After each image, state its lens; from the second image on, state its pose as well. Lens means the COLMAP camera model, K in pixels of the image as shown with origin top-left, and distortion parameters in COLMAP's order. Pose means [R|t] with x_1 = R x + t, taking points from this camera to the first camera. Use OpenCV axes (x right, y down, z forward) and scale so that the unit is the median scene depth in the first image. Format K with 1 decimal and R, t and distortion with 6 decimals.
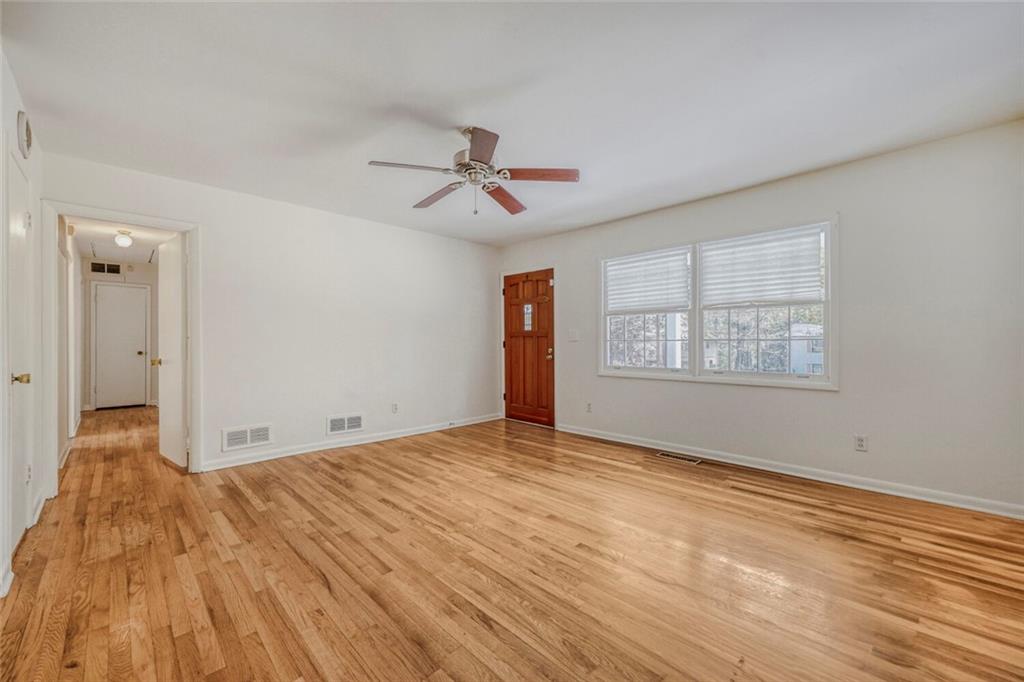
lens RADIAL K [[417.9, 0, 512.9], [0, 417.9, 343.7], [0, 0, 1]] dist [-0.001429, 0.000003]
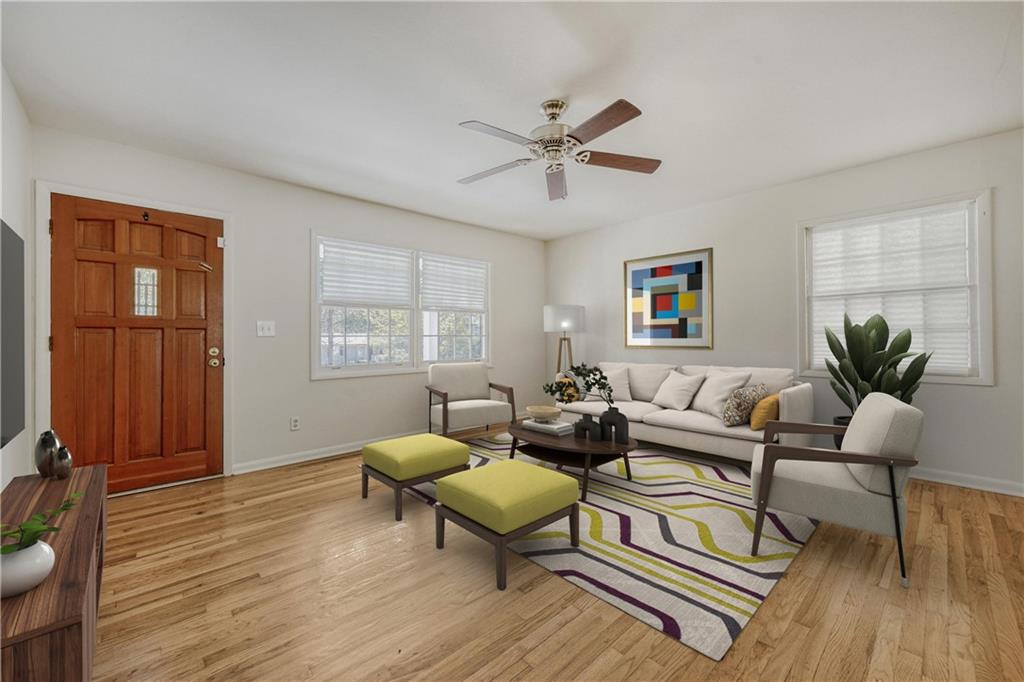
lens RADIAL K [[410.5, 0, 505.5], [0, 410.5, 338.1], [0, 0, 1]] dist [-0.008959, 0.000145]
pose [[0.016431, 0.003675, 0.999858, -0.721688], [0.010436, 0.999938, -0.003847, 0.004897], [-0.999811, 0.010498, 0.016391, 0.795704]]
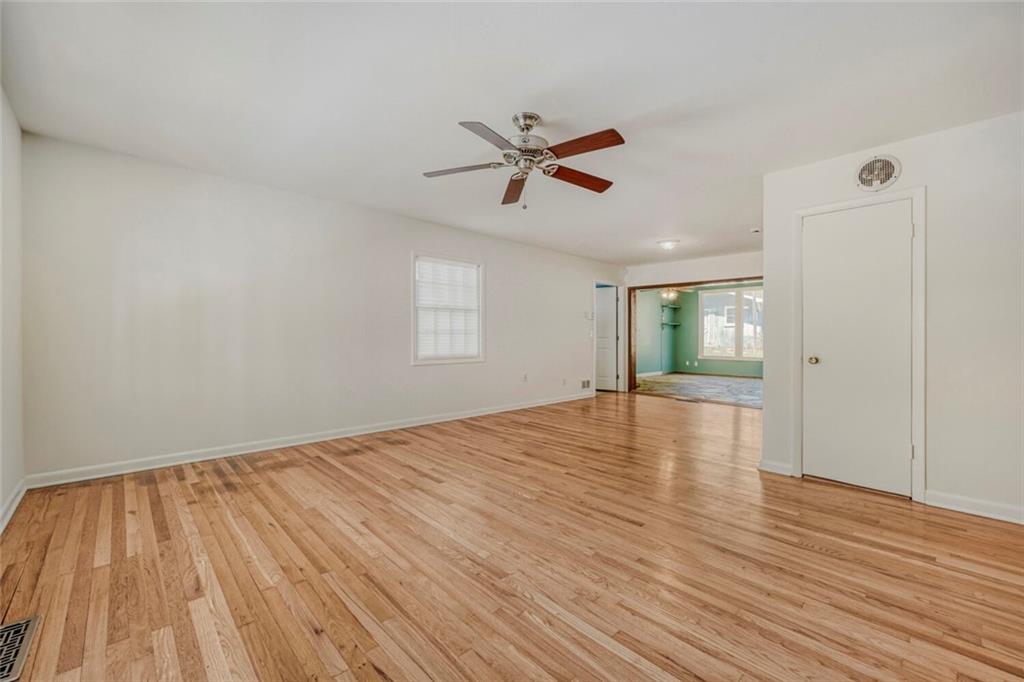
lens RADIAL K [[415.7, 0, 512.9], [0, 415.7, 336.1], [0, 0, 1]] dist [0.000018, 0.000263]
pose [[-0.999981, -0.004646, 0.004041, -0.047747], [-0.004627, 0.999978, 0.004720, -0.003470], [-0.004063, 0.004701, -0.999981, 1.432246]]
